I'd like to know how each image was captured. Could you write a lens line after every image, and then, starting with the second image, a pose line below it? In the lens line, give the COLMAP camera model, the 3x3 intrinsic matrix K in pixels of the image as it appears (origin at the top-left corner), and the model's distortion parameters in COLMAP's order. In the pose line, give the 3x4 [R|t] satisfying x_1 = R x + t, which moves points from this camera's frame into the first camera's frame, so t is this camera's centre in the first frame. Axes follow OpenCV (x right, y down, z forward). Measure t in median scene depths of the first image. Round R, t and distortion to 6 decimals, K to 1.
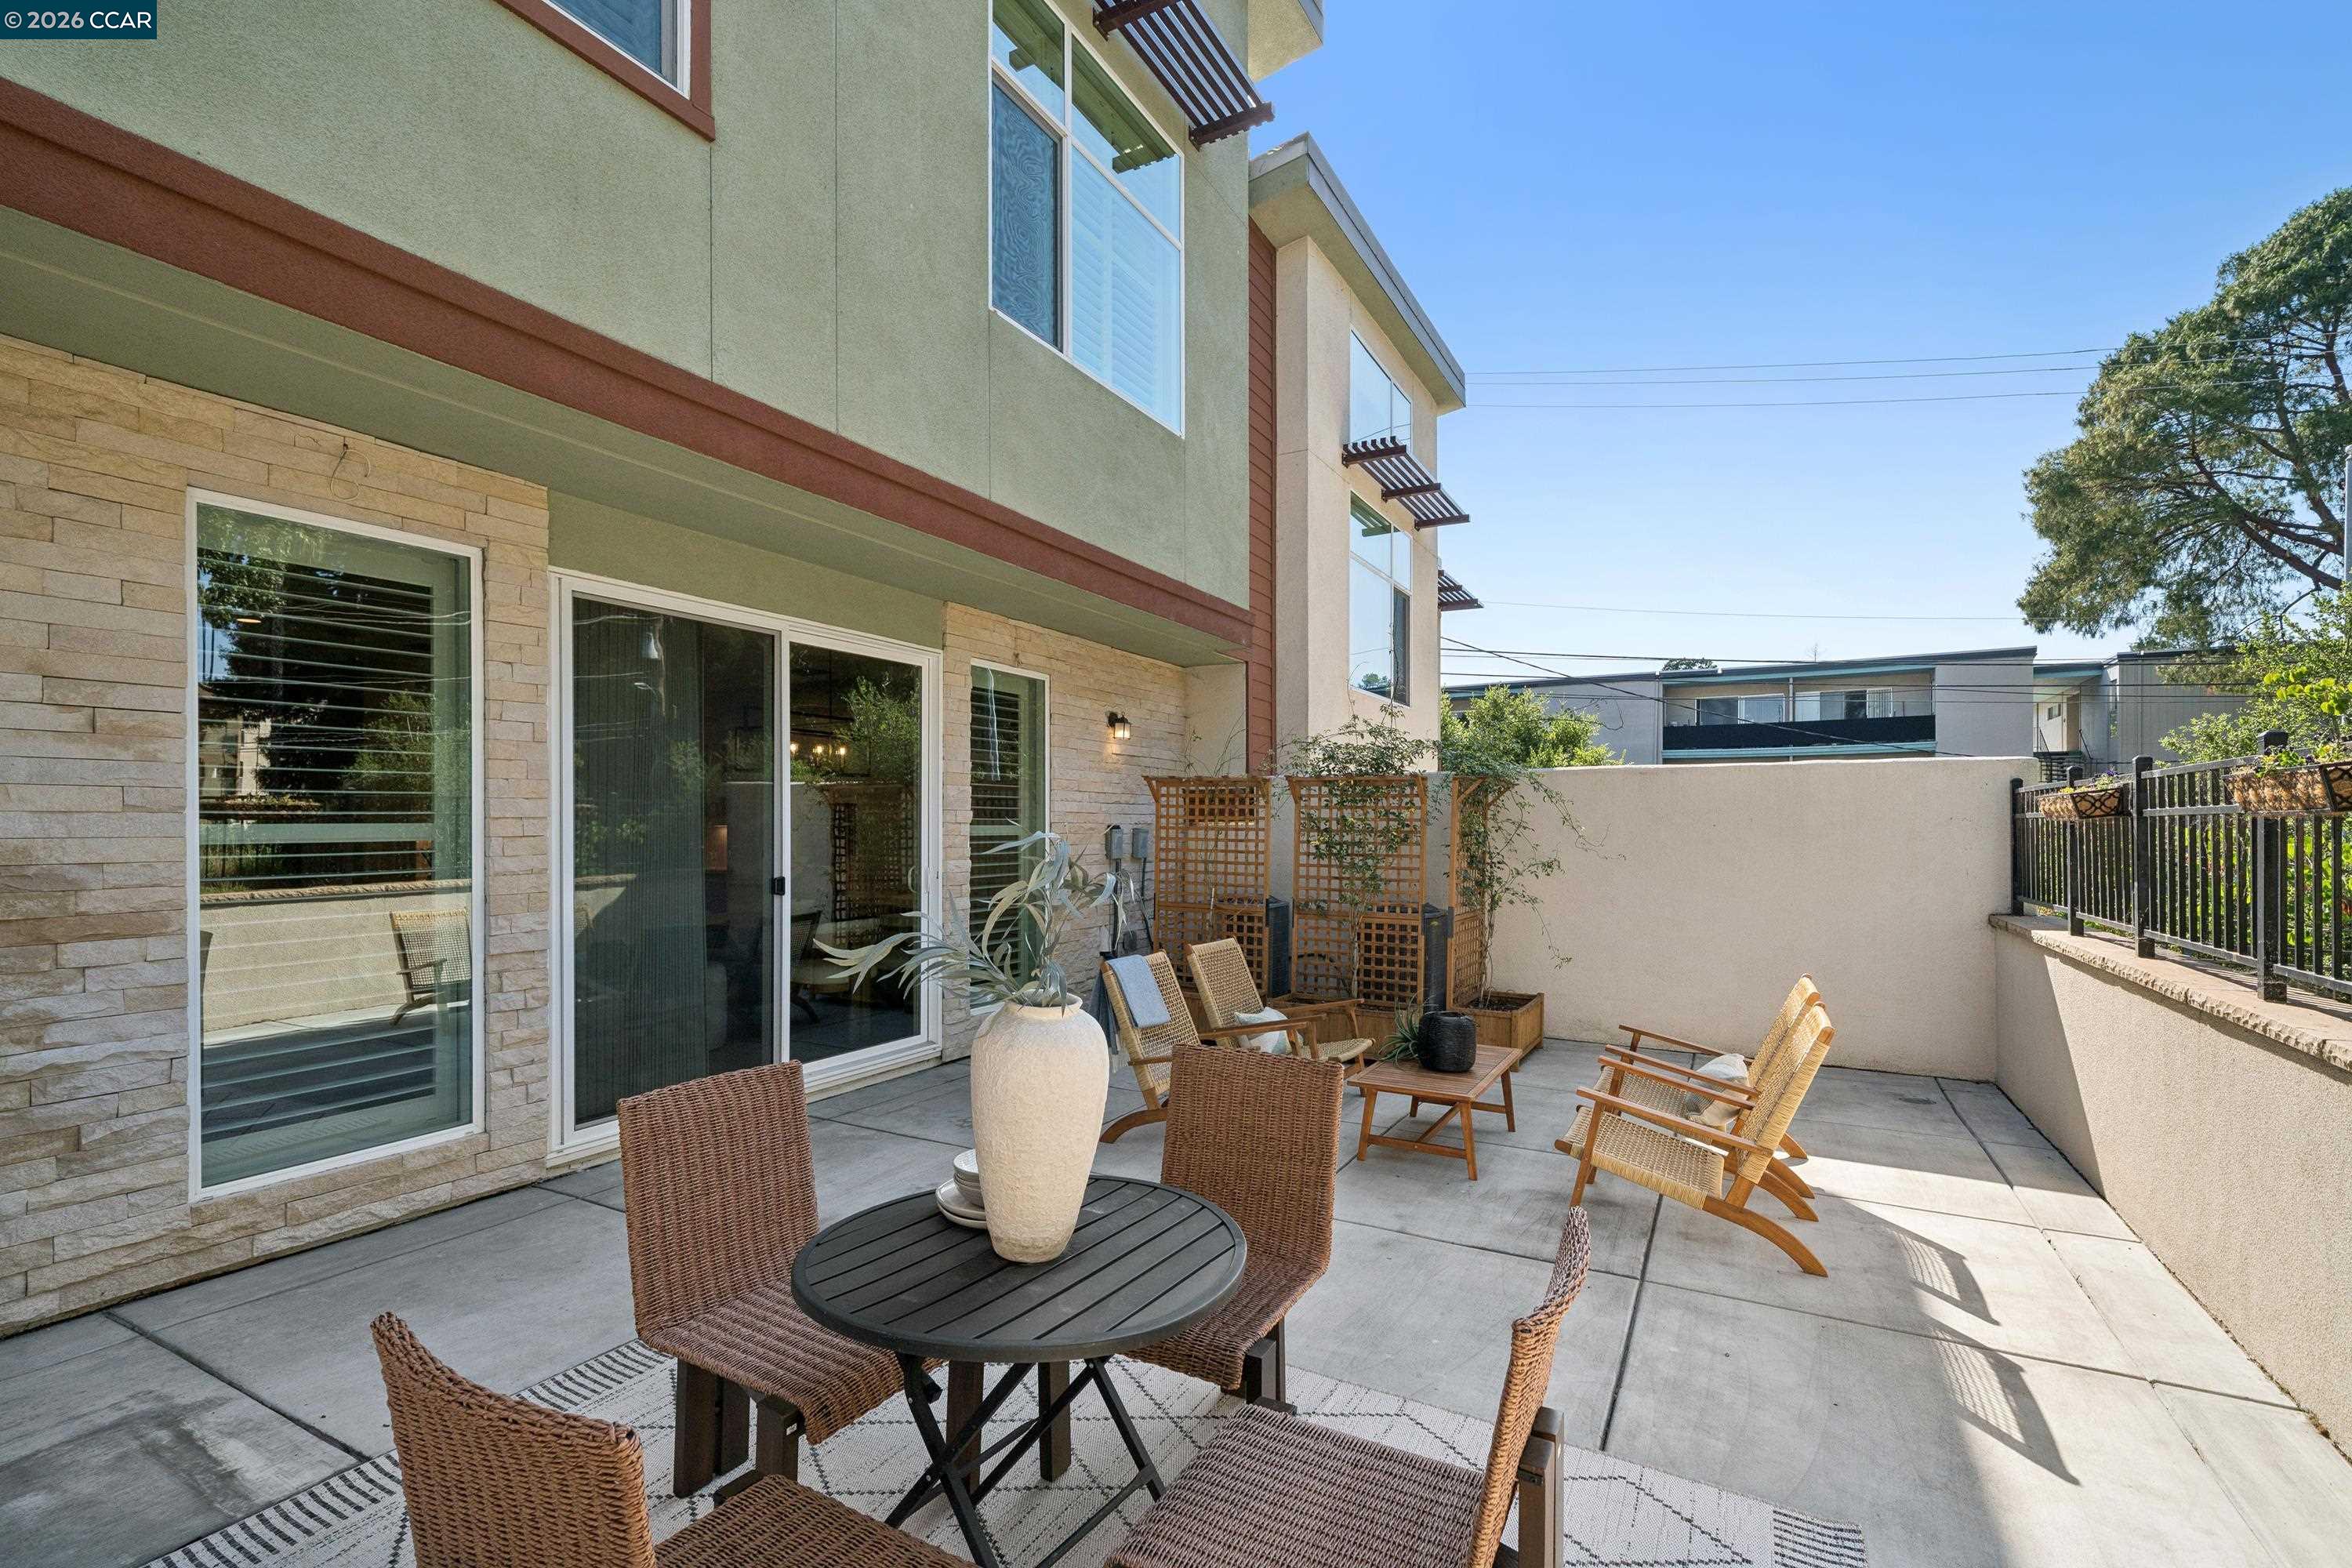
lens RADIAL K [[1044.4, 0, 1183.1], [0, 1044.4, 799.1], [0, 0, 1]] dist [-0.000989, 0.000379]
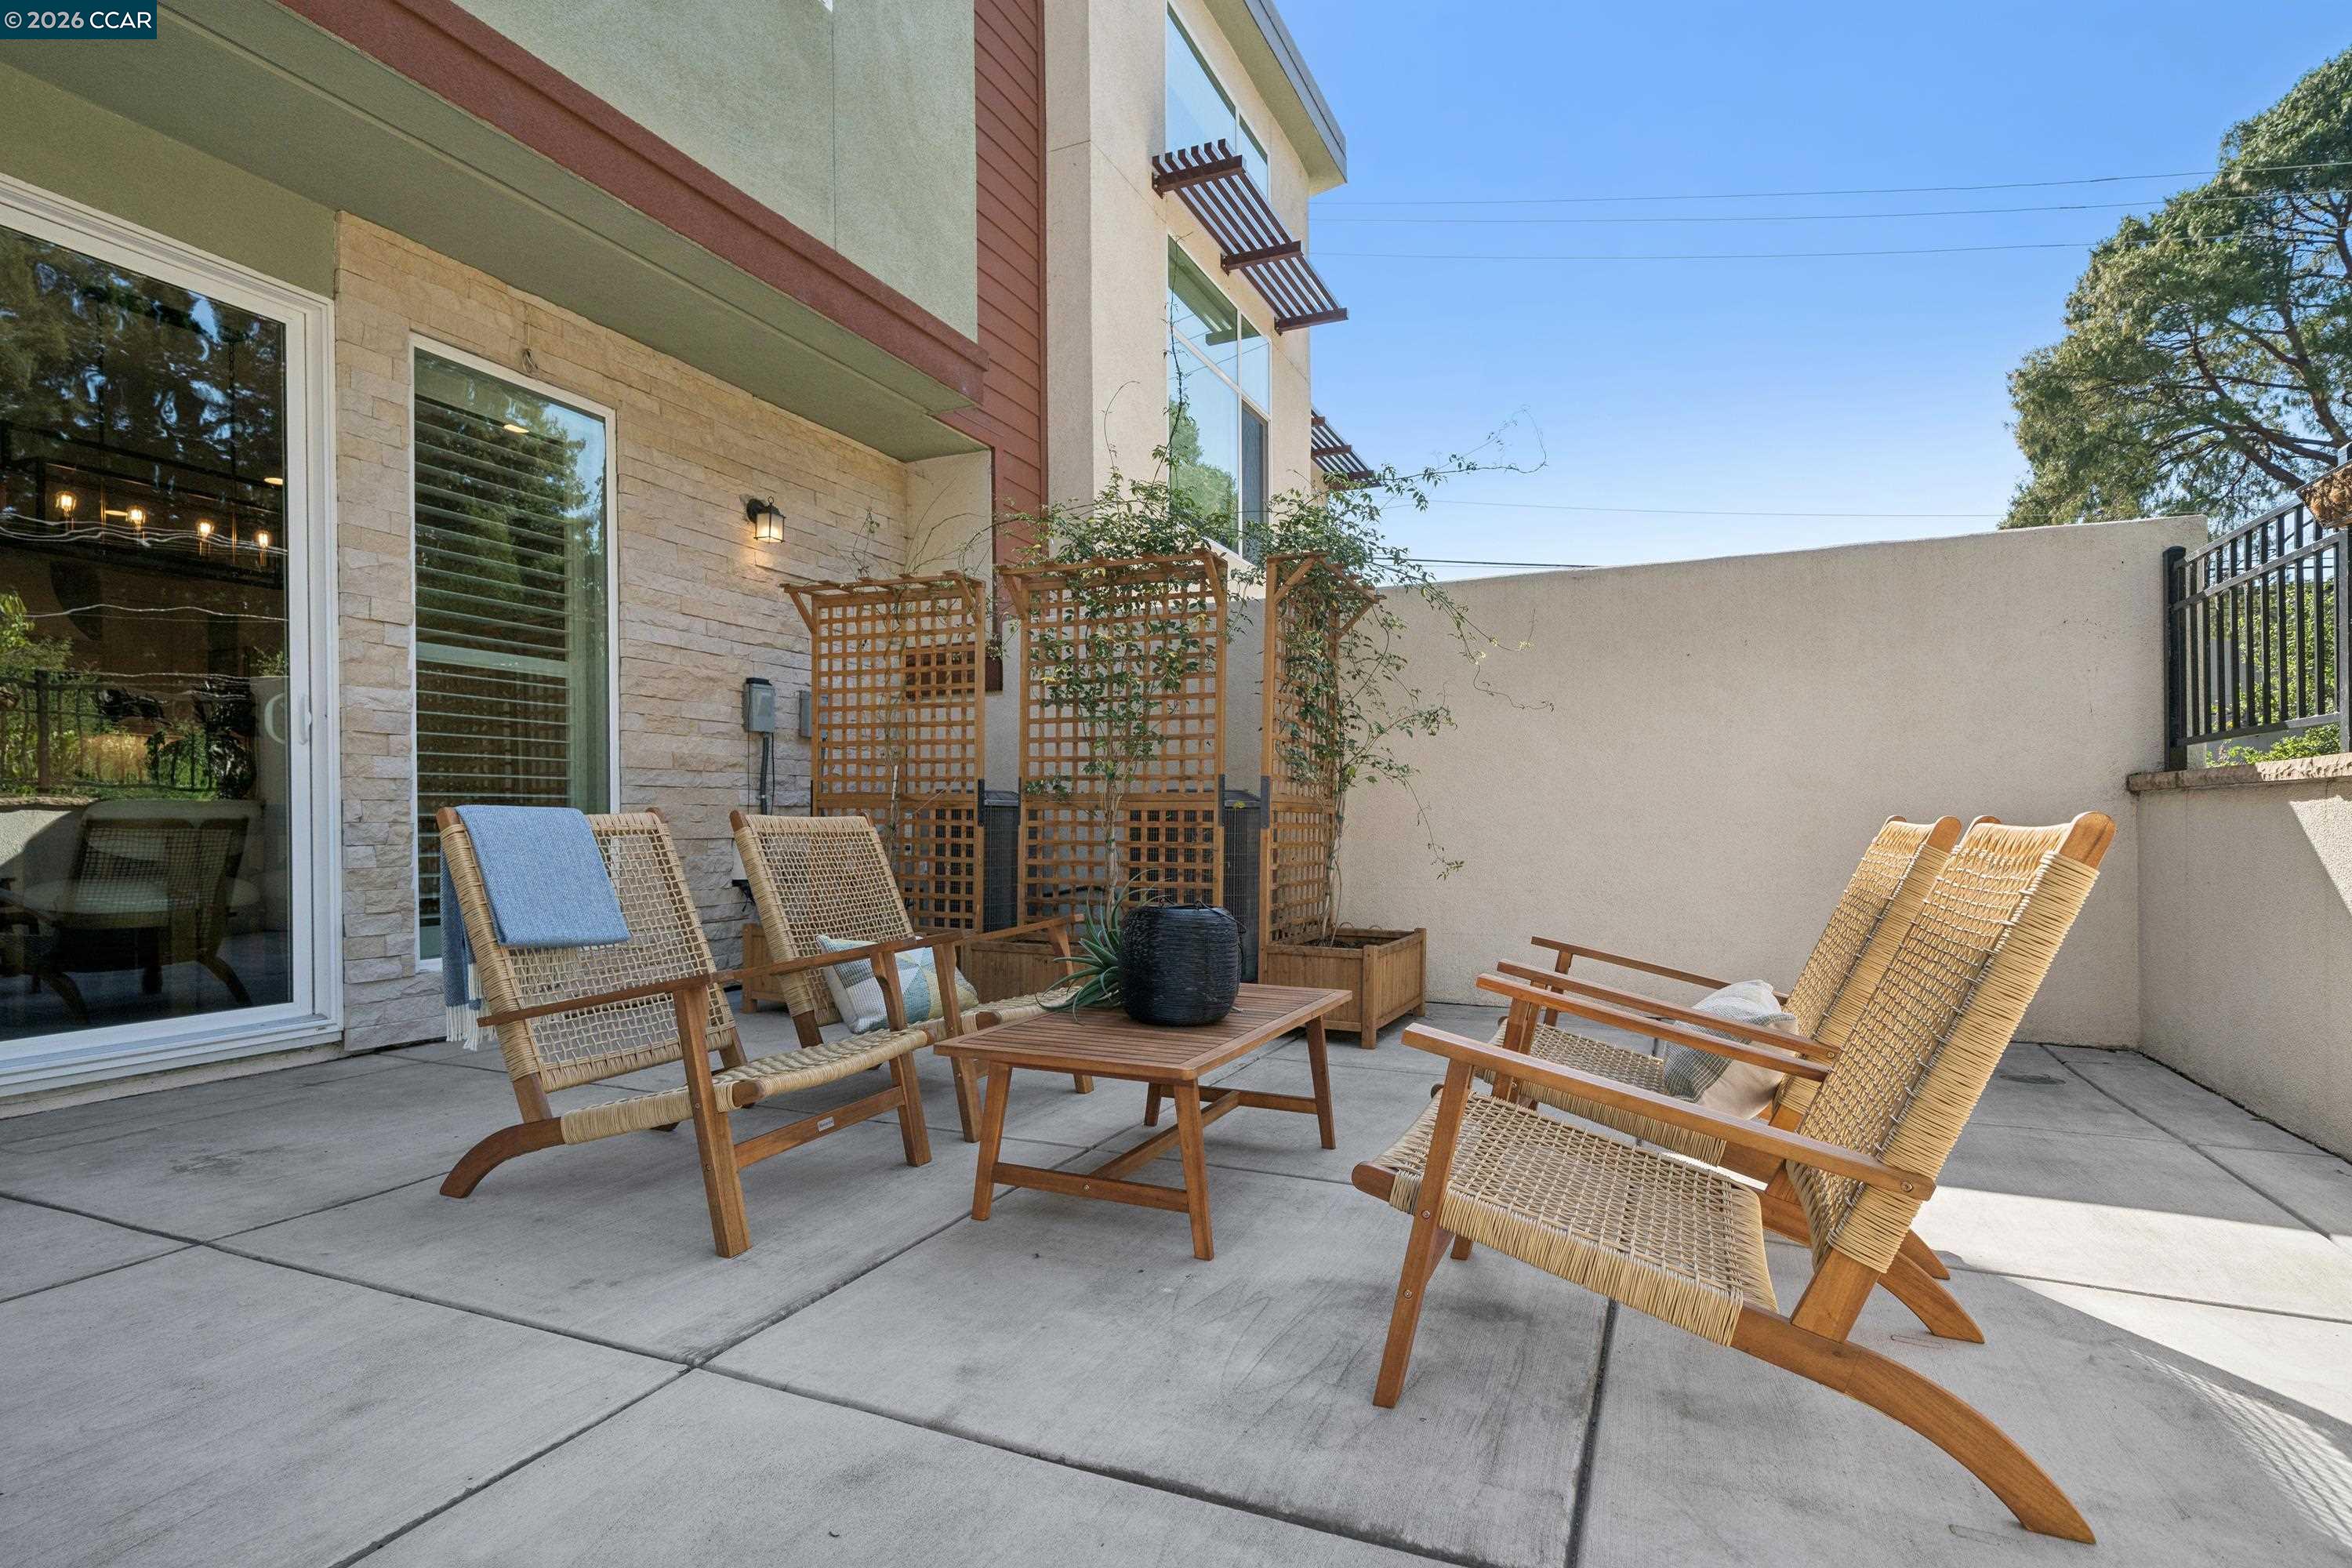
lens RADIAL K [[1151.4, 0, 1173.2], [0, 1151.4, 795.1], [0, 0, 1]] dist [0.002024, 0.000266]
pose [[0.997267, -0.004705, 0.073730, 0.148955], [0.004659, 0.999989, 0.000795, 0.108340], [-0.073733, -0.000449, 0.997278, 0.332579]]
